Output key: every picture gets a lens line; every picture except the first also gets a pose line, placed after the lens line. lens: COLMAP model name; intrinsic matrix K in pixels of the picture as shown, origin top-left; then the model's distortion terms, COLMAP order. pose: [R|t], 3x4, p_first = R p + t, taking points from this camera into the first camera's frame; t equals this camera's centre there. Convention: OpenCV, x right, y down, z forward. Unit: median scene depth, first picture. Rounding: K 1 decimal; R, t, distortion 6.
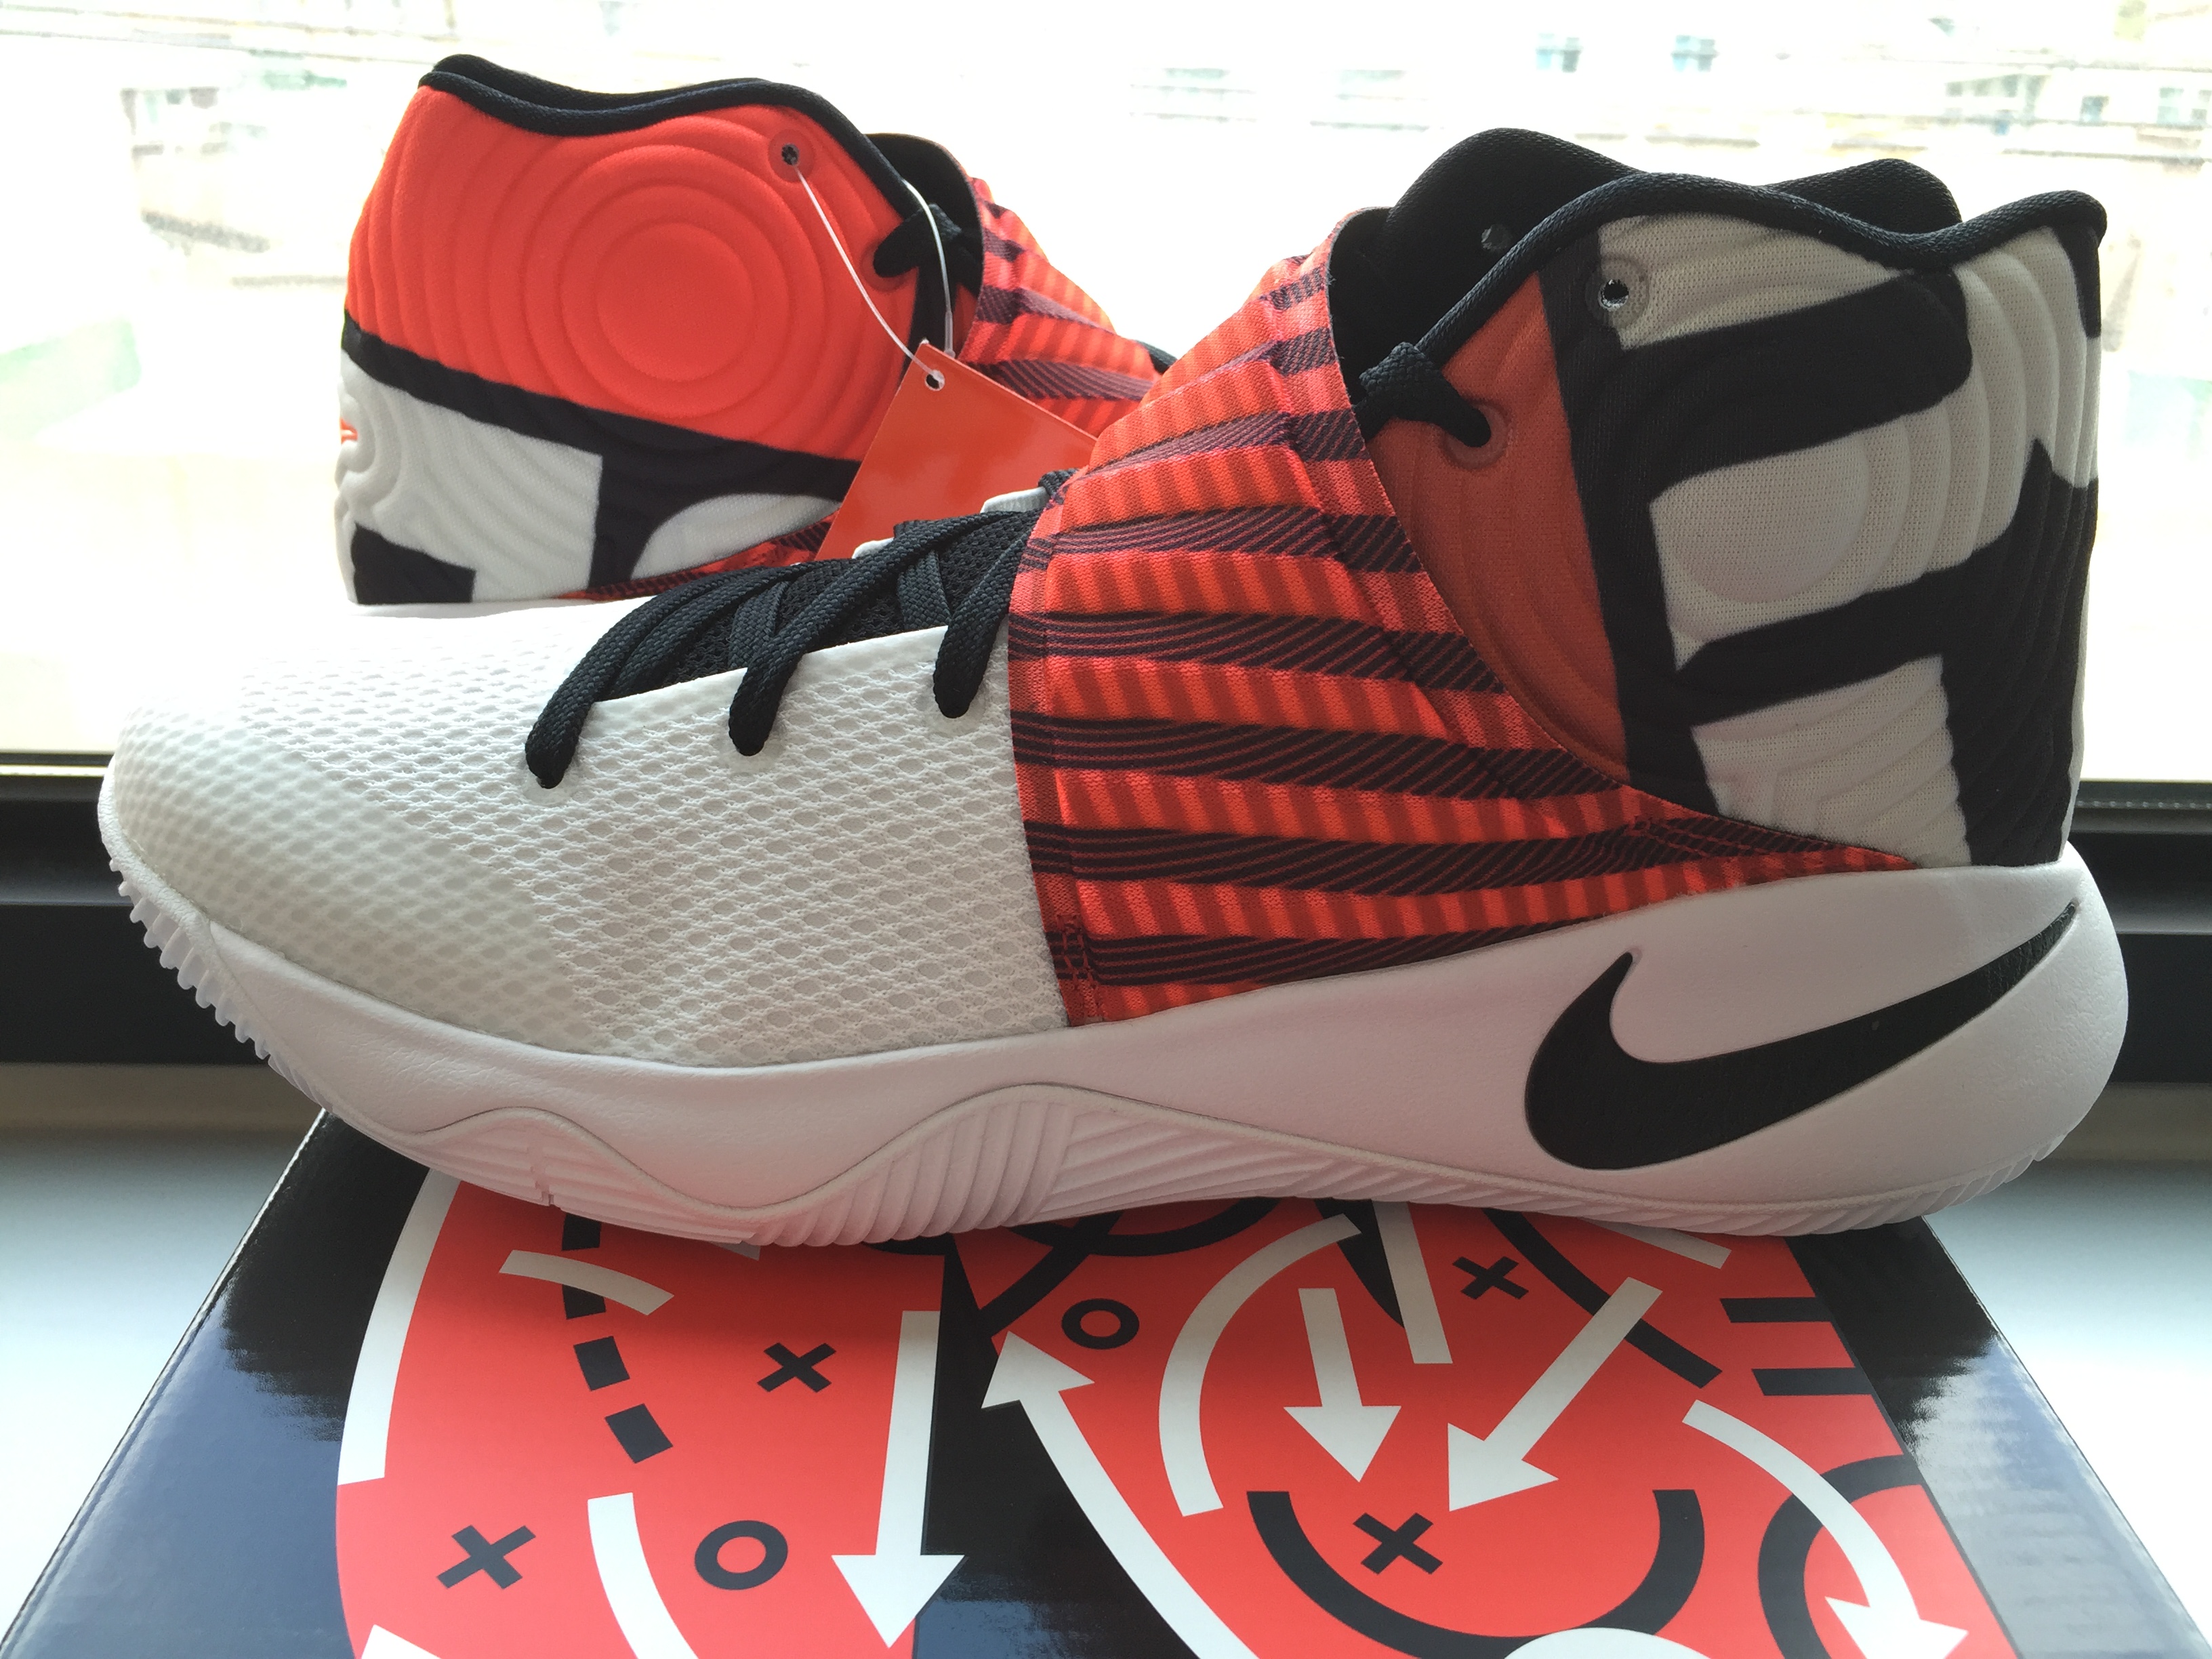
lens RADIAL K [[1908.4, 0, 1112.9], [0, 1908.4, 846.4], [0, 0, 1]] dist [0.030403, -0.033205]
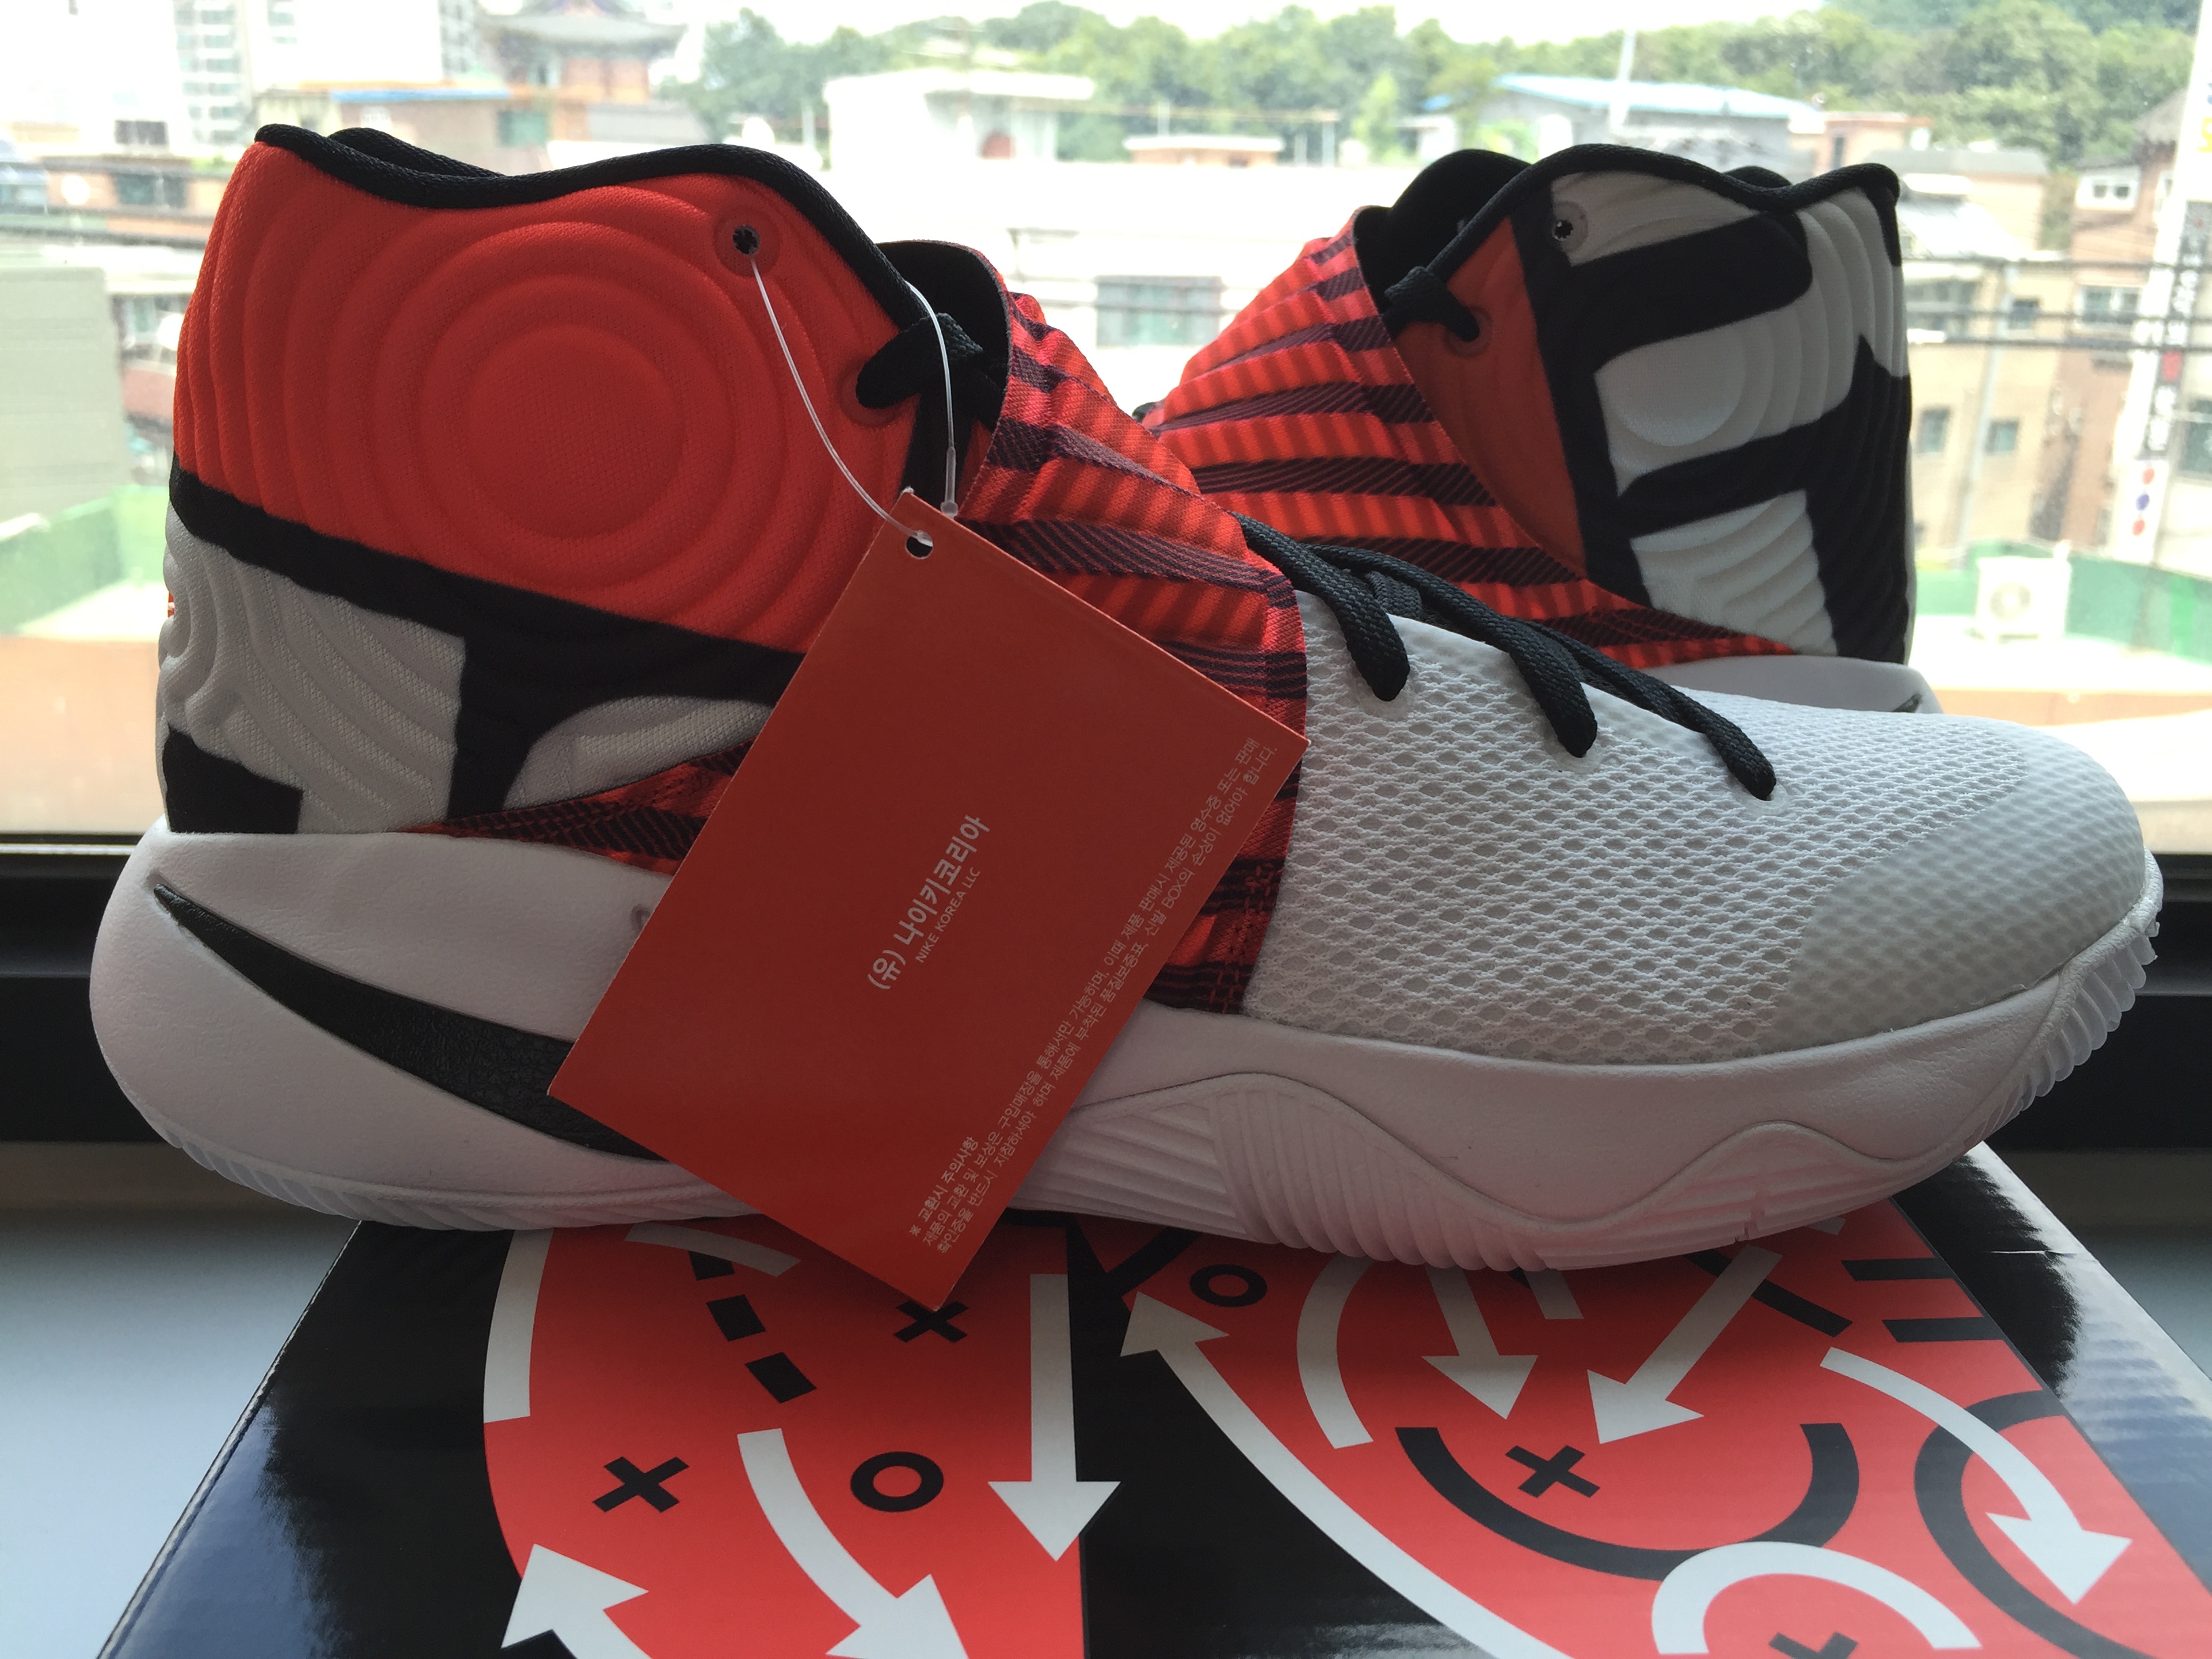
lens RADIAL K [[1908.4, 0, 1109.5], [0, 1908.4, 841.7], [0, 0, 1]] dist [0.030403, -0.033205]
pose [[0.999227, -0.017105, 0.035388, -0.129060], [0.020805, 0.994043, -0.106982, 0.300541], [-0.033348, 0.107635, 0.993631, -0.345623]]
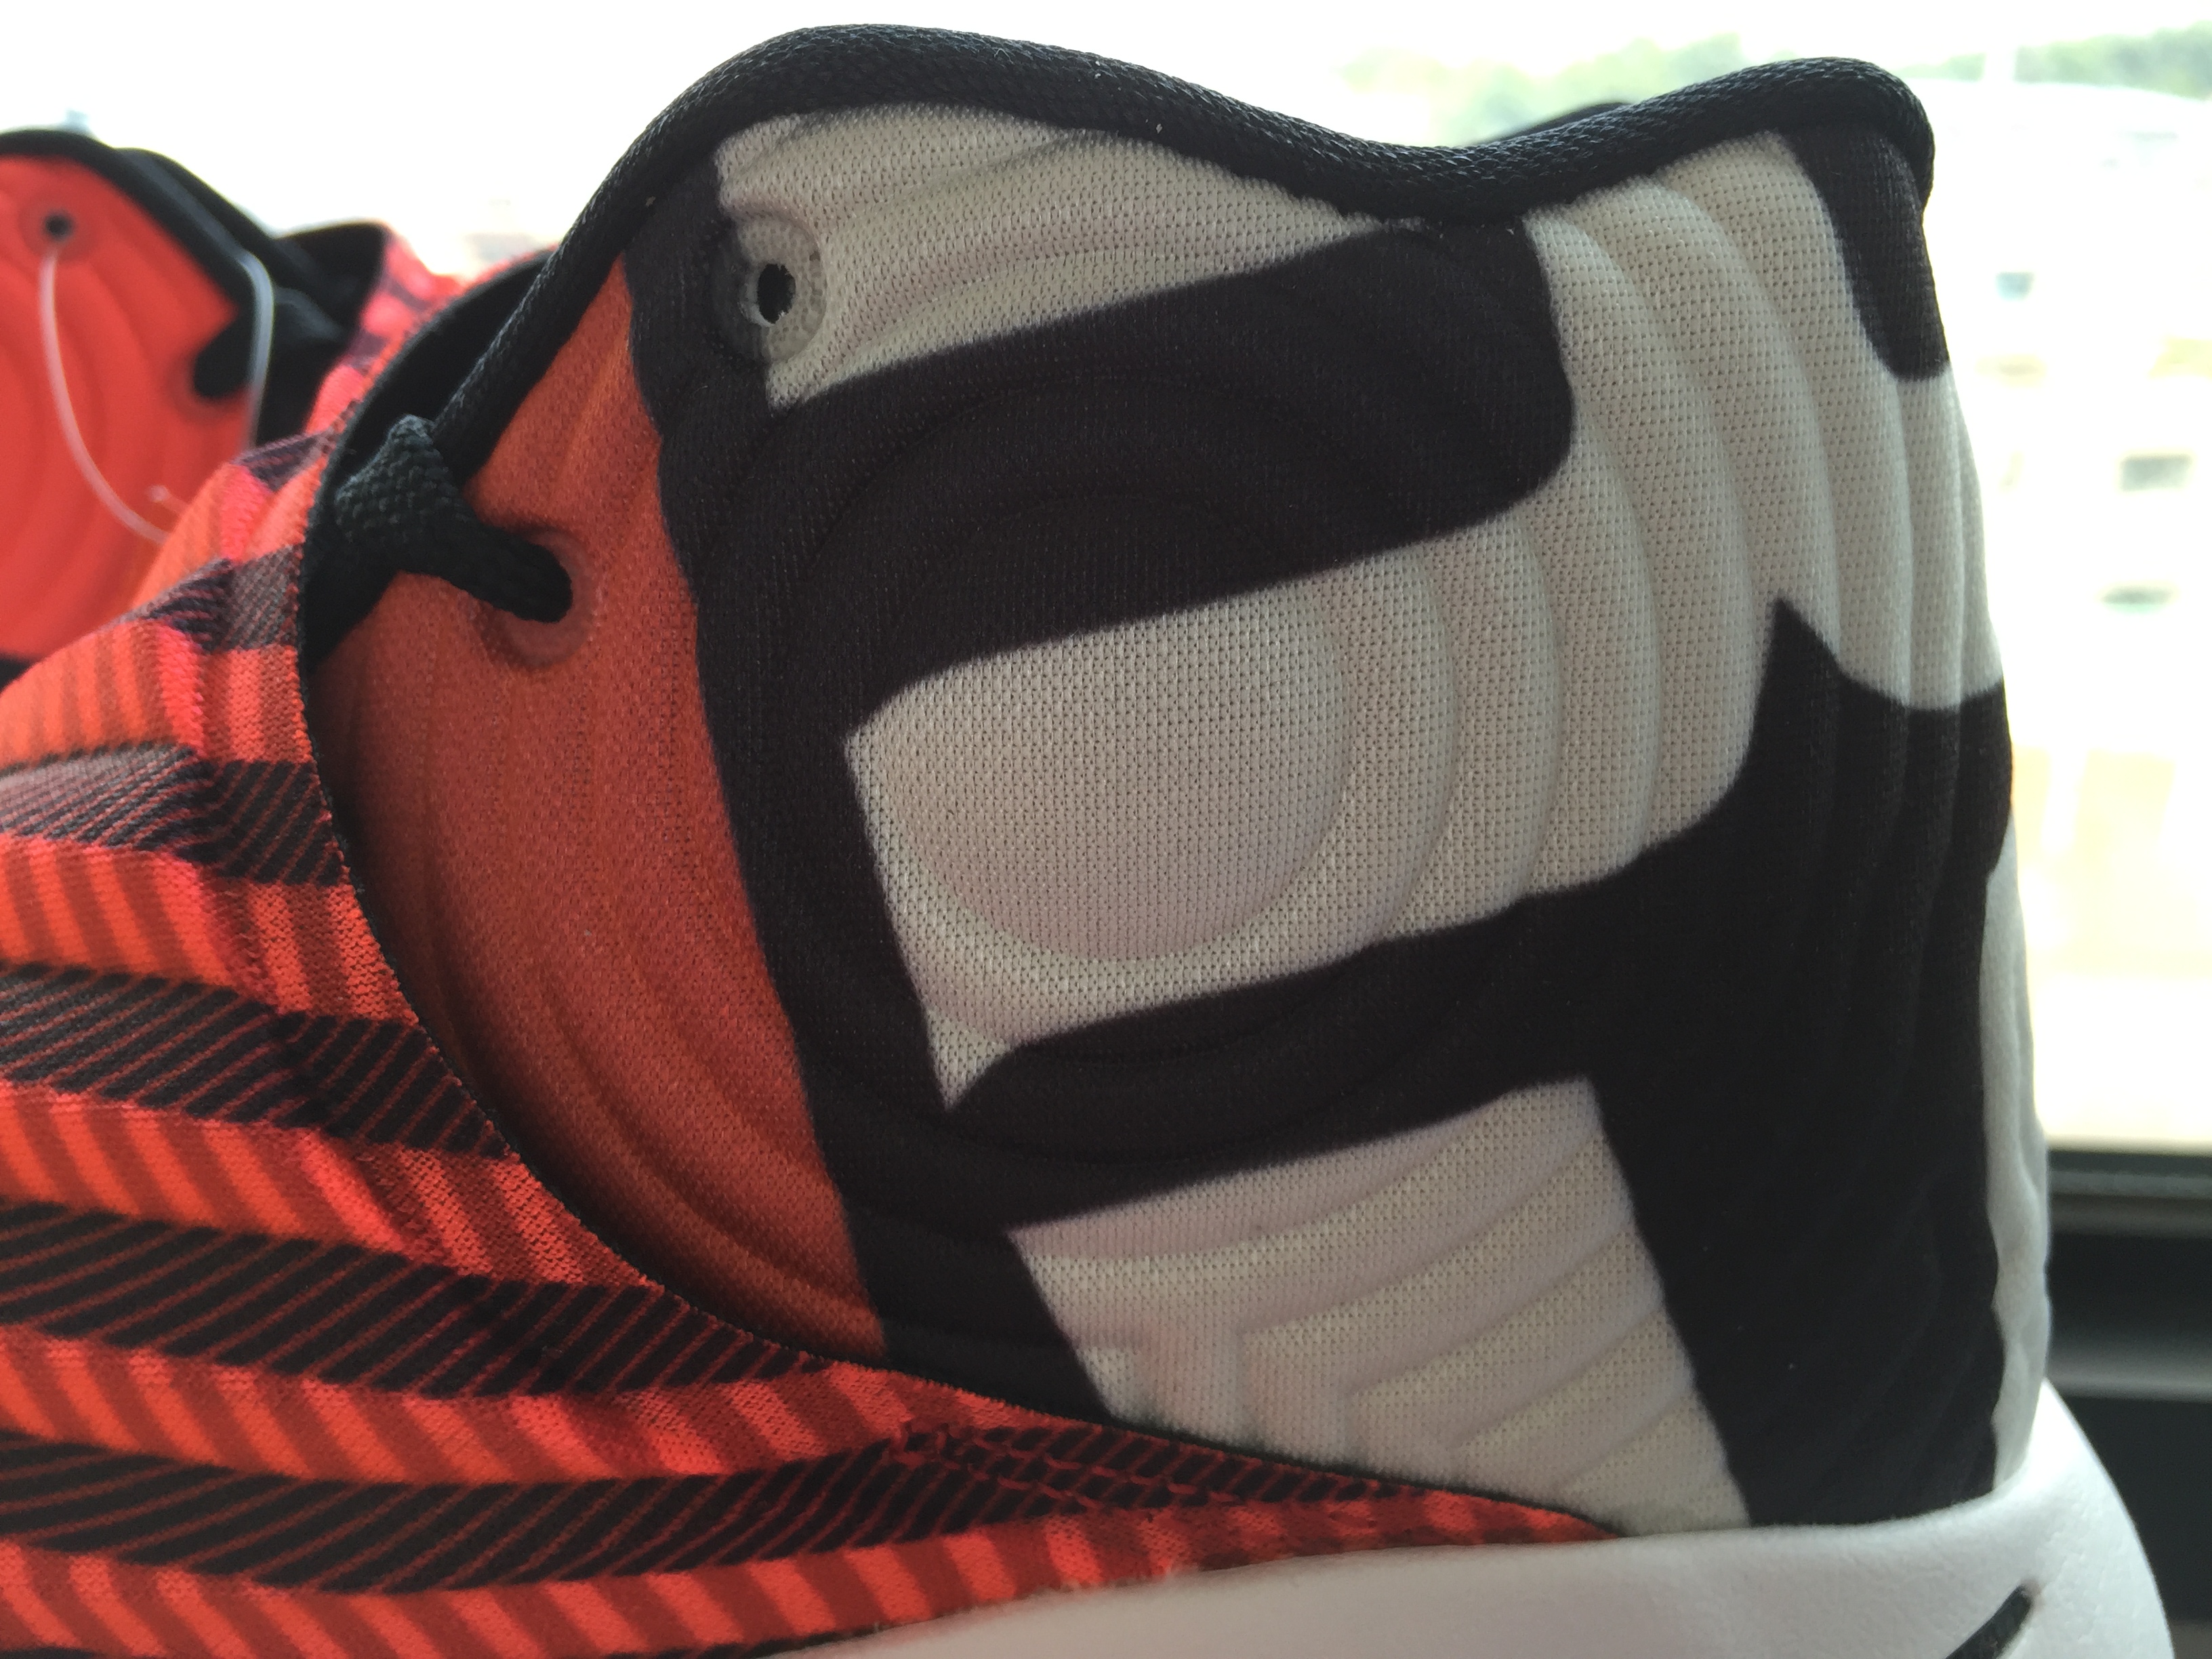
lens RADIAL K [[1908.4, 0, 1115.6], [0, 1908.4, 826.8], [0, 0, 1]] dist [0.030403, -0.033205]
pose [[0.990756, 0.006692, -0.135492, 0.394232], [-0.025851, 0.989794, -0.140141, -0.095581], [0.133171, 0.142348, 0.980817, 0.559310]]
